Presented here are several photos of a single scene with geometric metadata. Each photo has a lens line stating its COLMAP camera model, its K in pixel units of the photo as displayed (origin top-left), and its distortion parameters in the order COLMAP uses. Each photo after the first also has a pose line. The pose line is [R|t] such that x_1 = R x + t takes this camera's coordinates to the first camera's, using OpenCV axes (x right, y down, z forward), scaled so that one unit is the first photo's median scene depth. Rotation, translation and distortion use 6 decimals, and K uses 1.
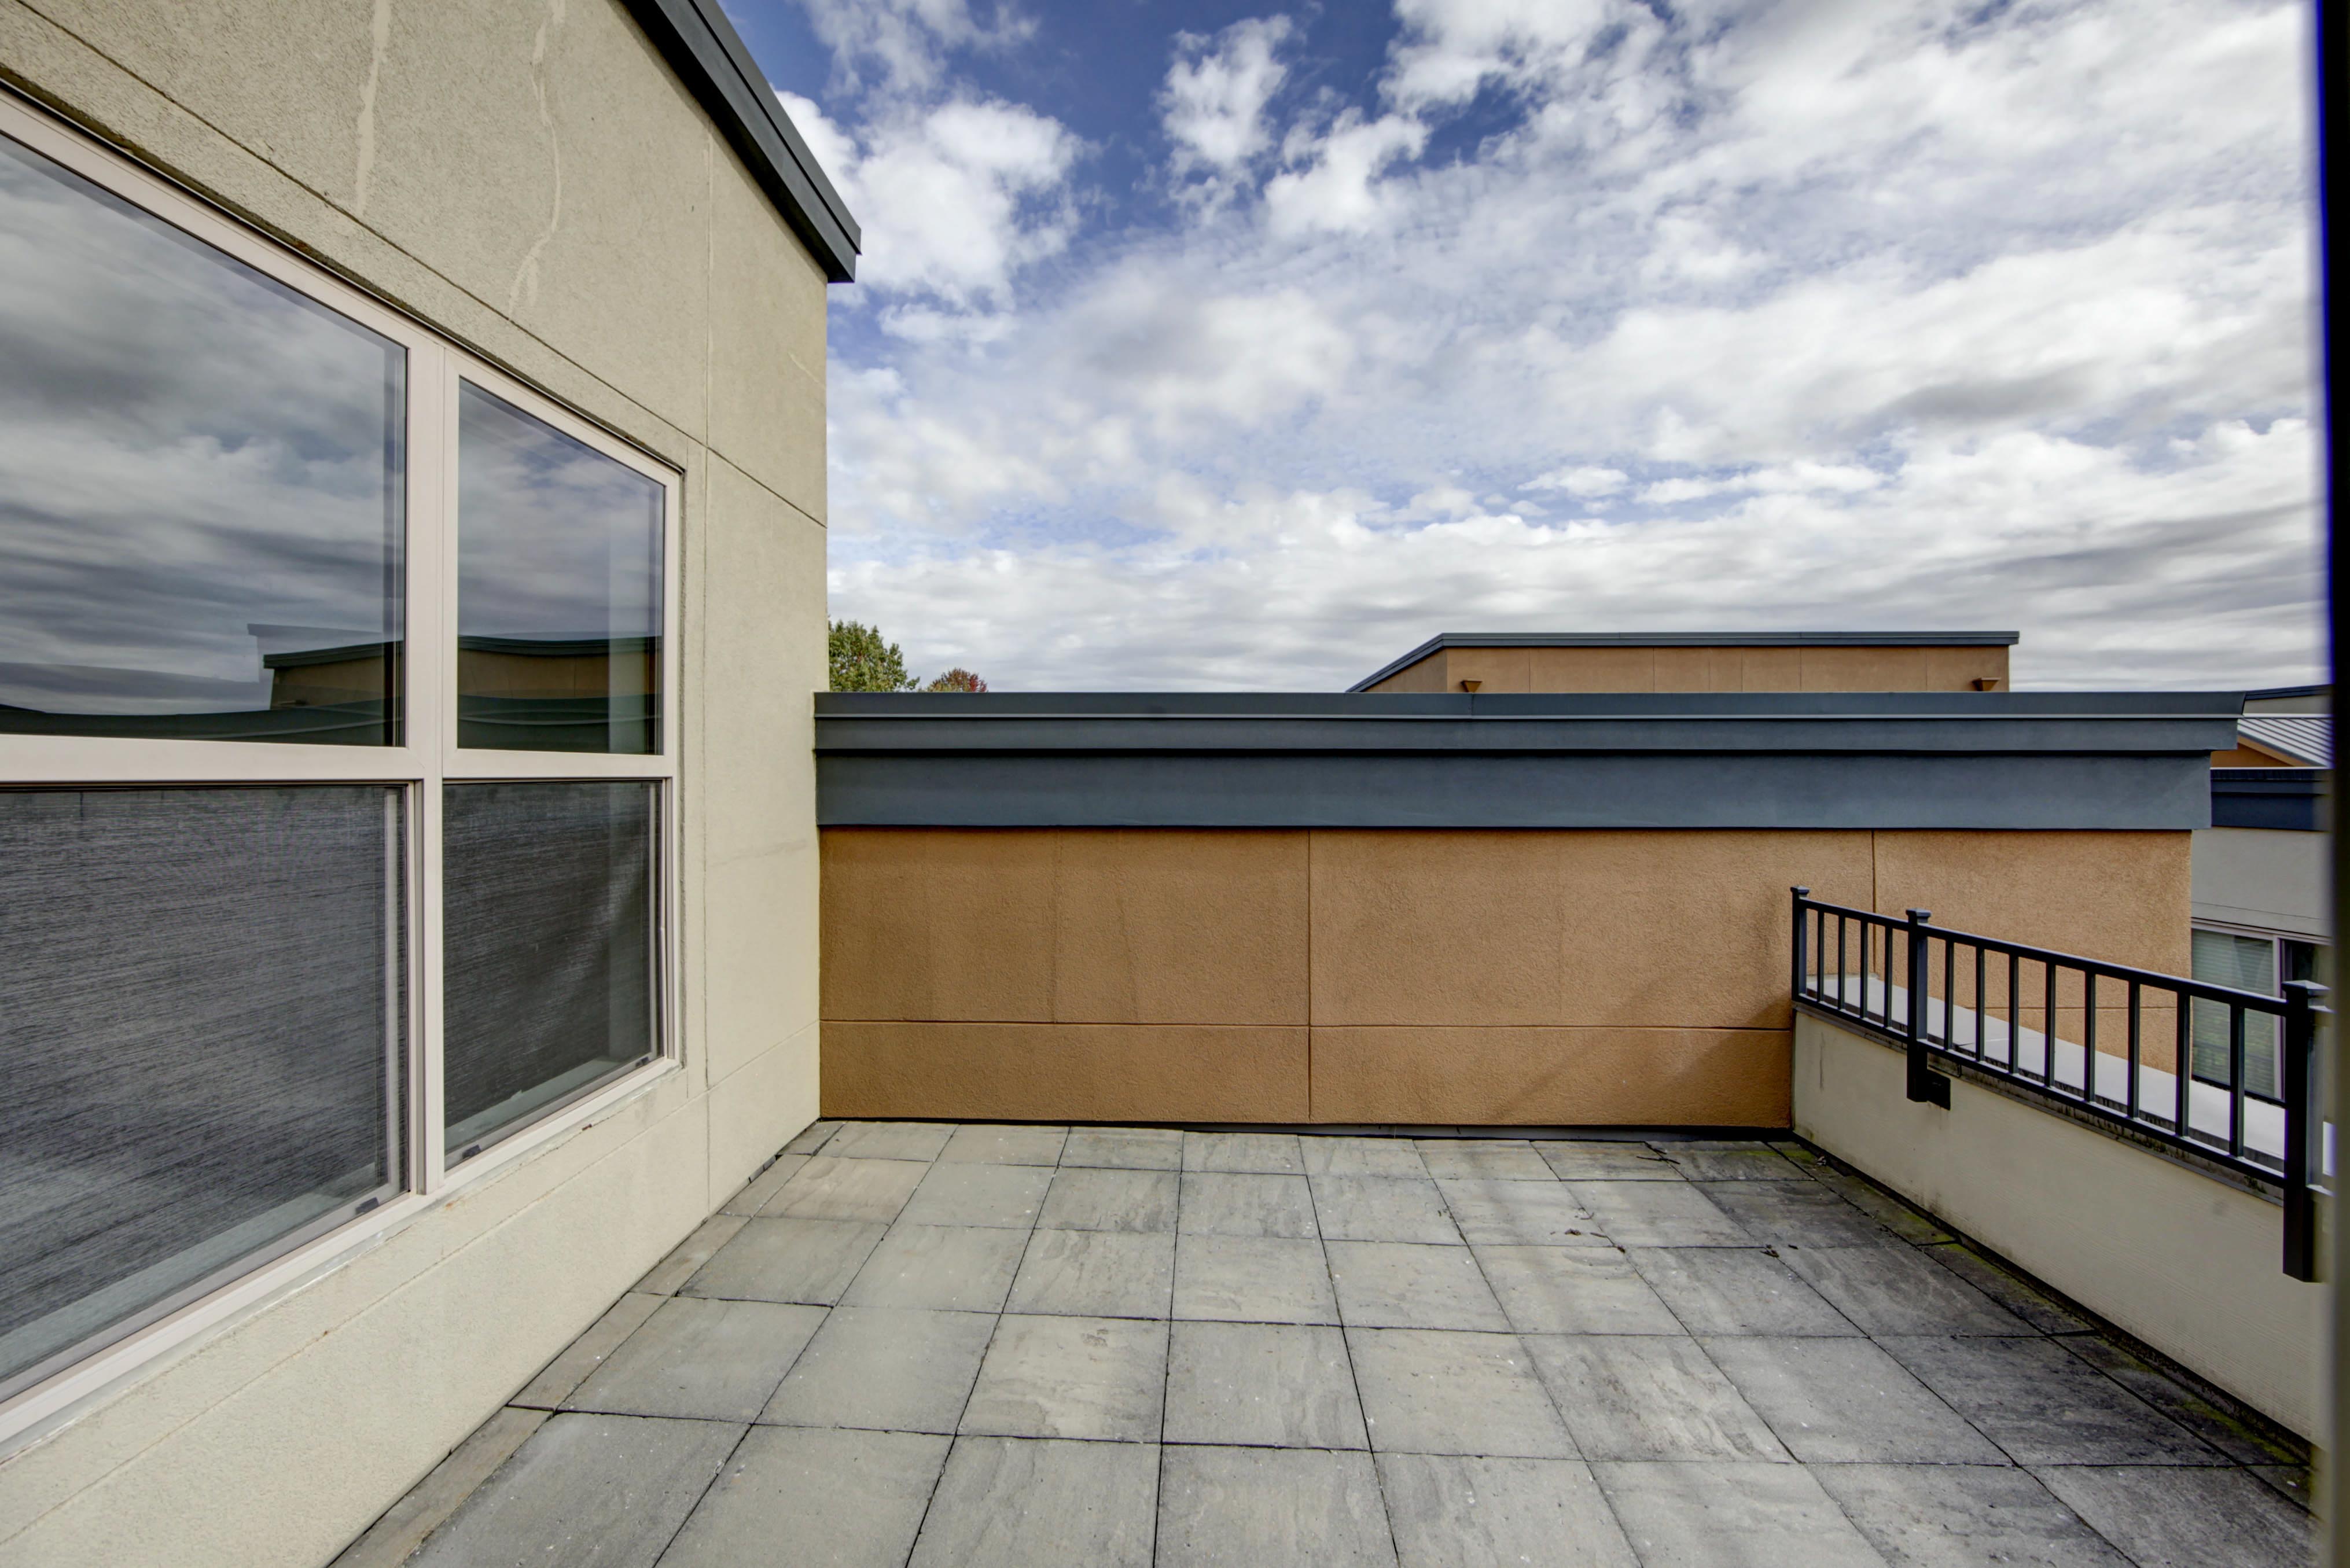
lens RADIAL K [[924.9, 0, 1168.0], [0, 924.9, 765.6], [0, 0, 1]] dist [0.000903, -0.000006]
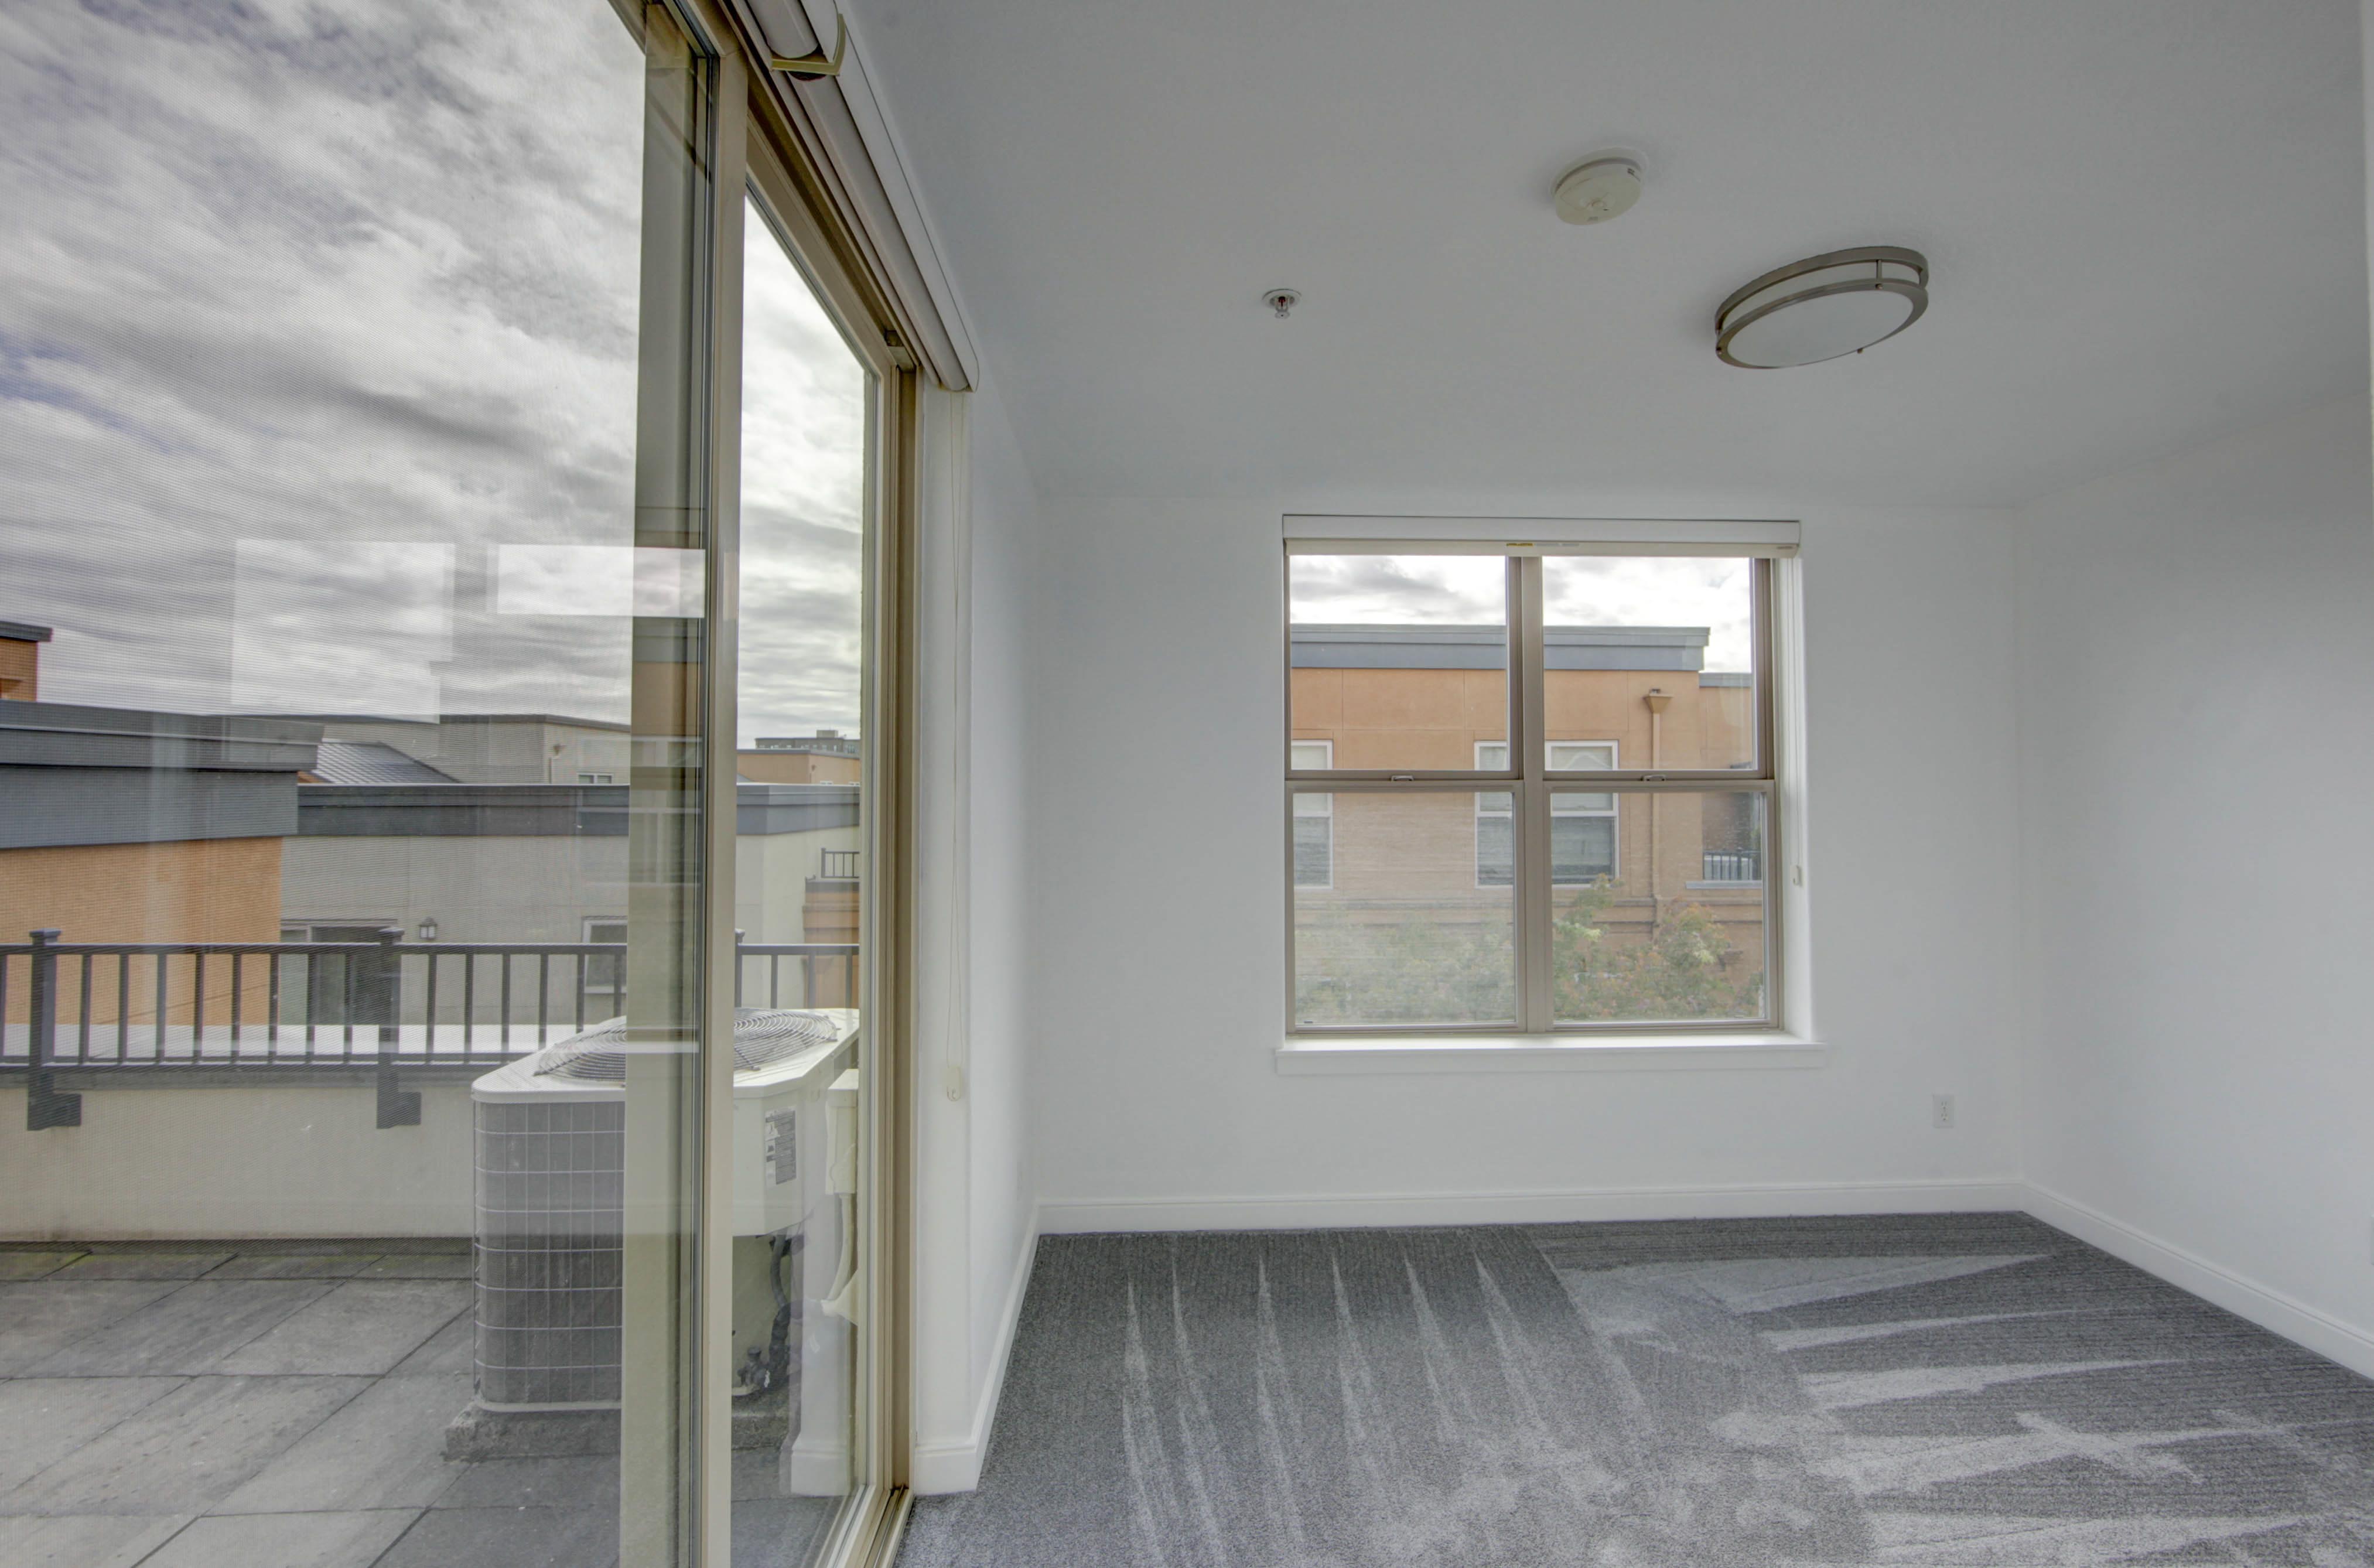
lens RADIAL K [[943.2, 0, 1187.0], [0, 943.2, 784.0], [0, 0, 1]] dist [-0.001800, -0.000149]
pose [[-0.071306, 0.007033, 0.997430, -0.260834], [-0.010987, 0.999909, -0.007836, -0.000220], [-0.997394, -0.011518, -0.071222, -0.113963]]
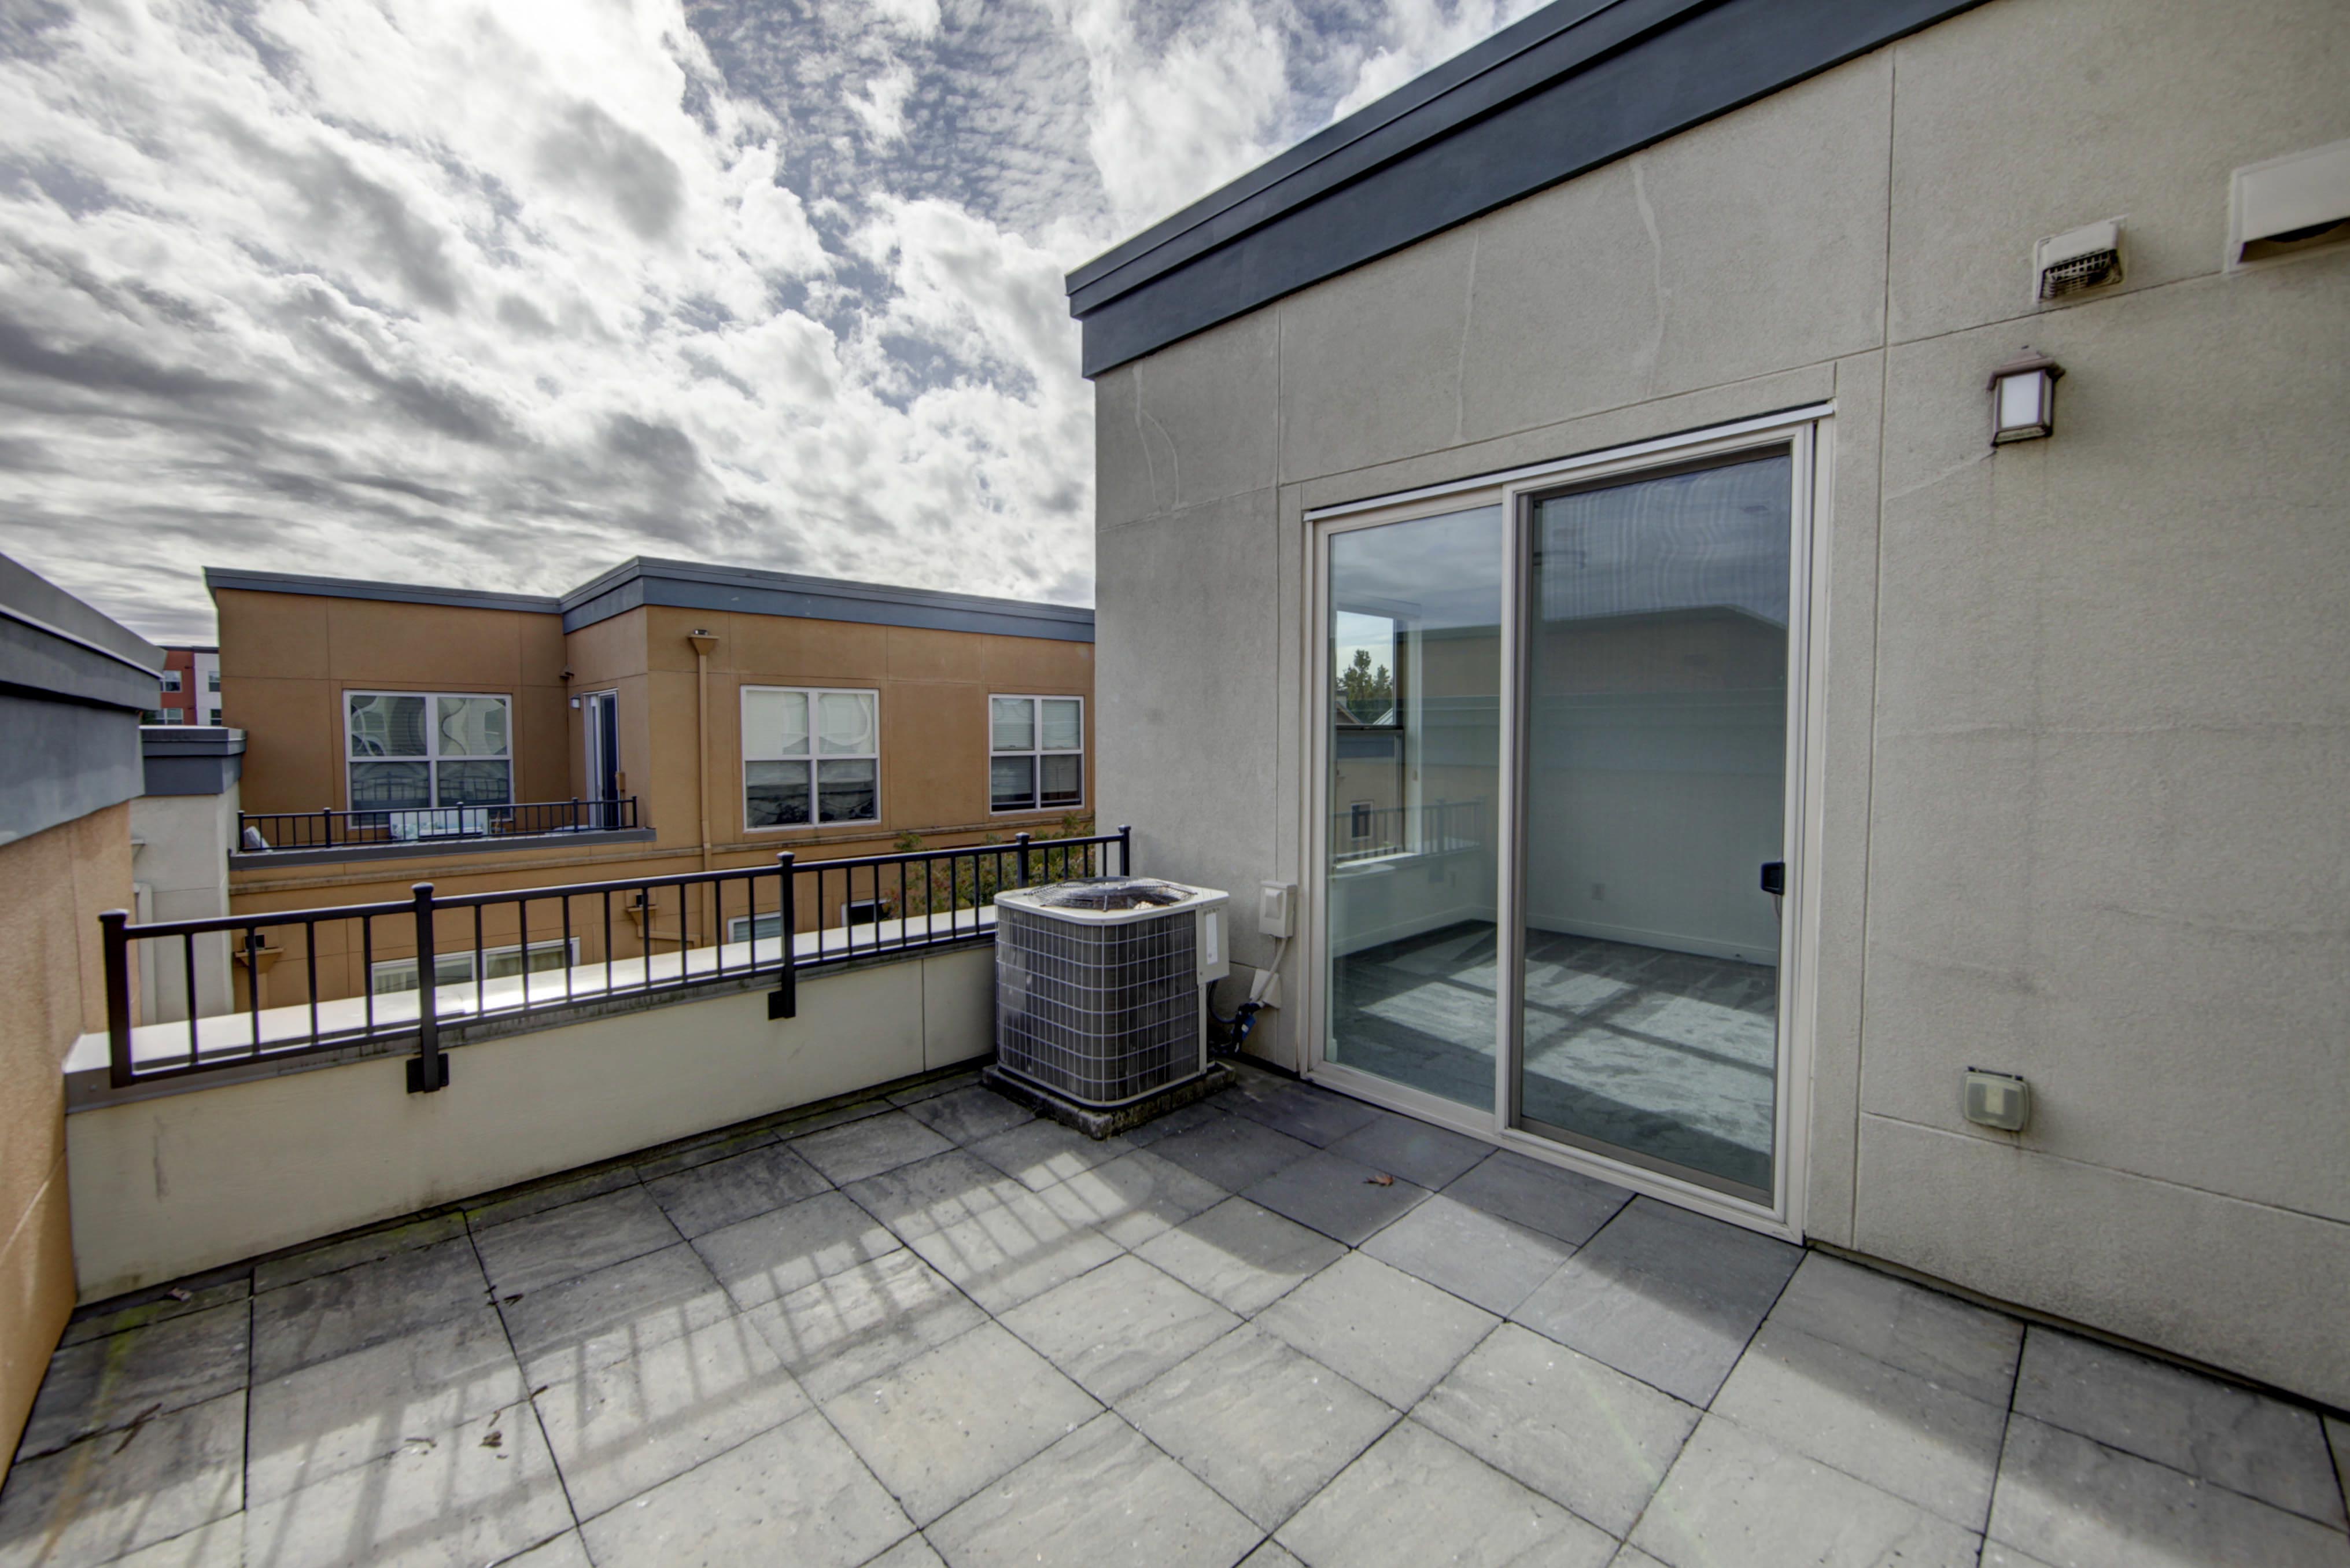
lens RADIAL K [[935.9, 0, 1171.6], [0, 935.9, 773.6], [0, 0, 1]] dist [-0.014835, 0.000248]
pose [[-0.724791, -0.028616, 0.688374, -0.368901], [-0.006087, 0.999364, 0.035134, 0.010960], [-0.688942, 0.021275, -0.724504, 1.224782]]
